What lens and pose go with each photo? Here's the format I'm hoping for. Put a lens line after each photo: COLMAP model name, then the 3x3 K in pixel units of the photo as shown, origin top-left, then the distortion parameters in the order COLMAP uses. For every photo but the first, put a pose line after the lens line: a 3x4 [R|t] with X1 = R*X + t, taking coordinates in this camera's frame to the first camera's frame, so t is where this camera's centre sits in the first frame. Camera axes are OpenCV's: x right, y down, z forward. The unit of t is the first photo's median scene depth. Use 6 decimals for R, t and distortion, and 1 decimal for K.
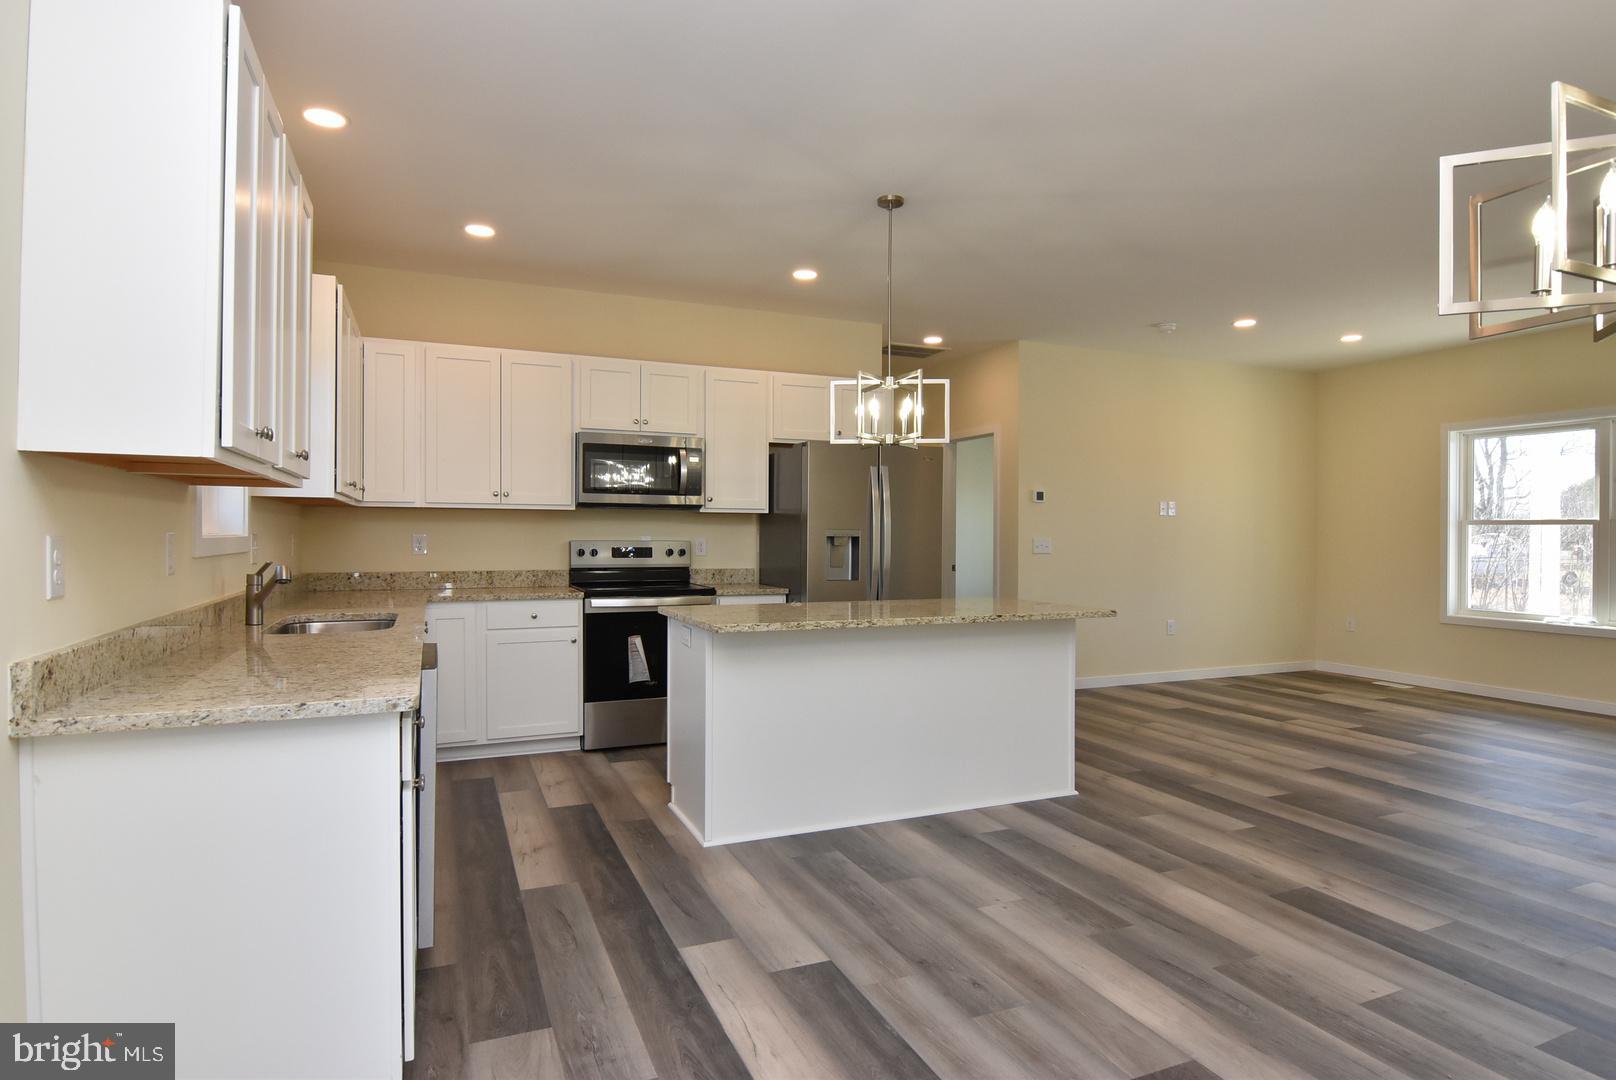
lens RADIAL K [[878.0, 0, 812.8], [0, 878.0, 539.3], [0, 0, 1]] dist [0.004409, -0.018819]
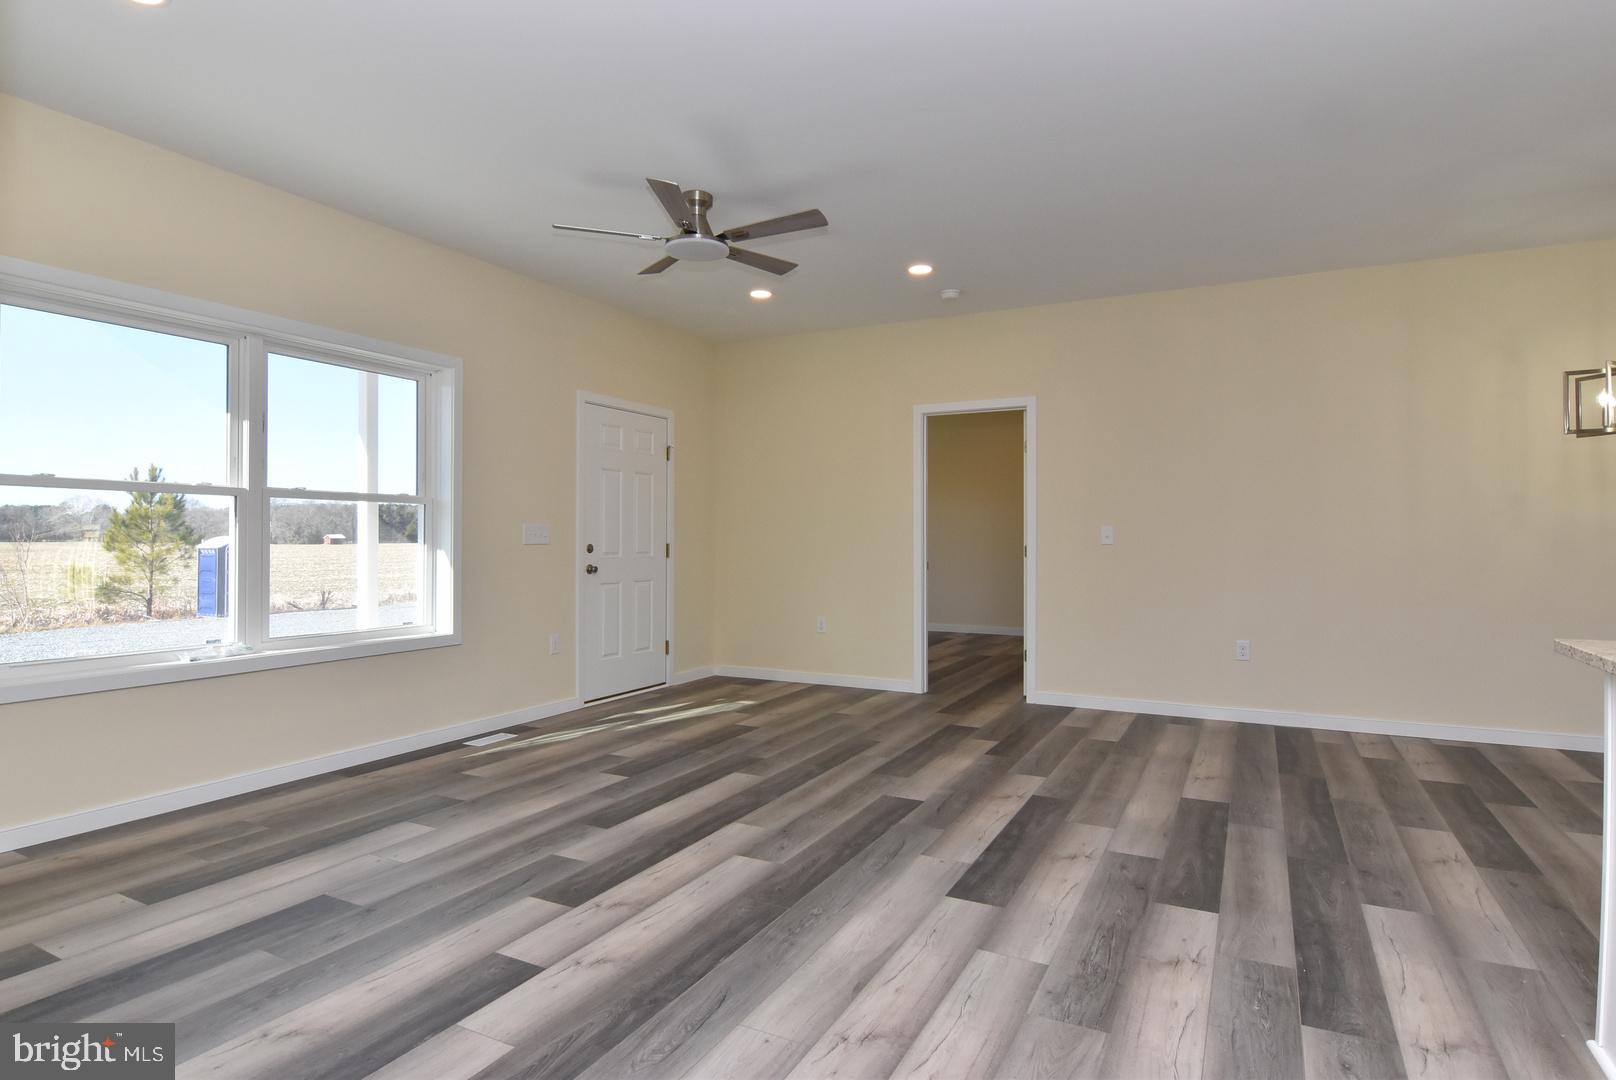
lens RADIAL K [[860.0, 0, 808.0], [0, 860.0, 540.0], [0, 0, 1]] dist [0.007355, -0.020083]
pose [[-0.633318, -0.008529, 0.773845, 0.245715], [-0.000540, 0.999944, 0.010579, 0.014602], [-0.773891, 0.006282, -0.633287, 1.813373]]
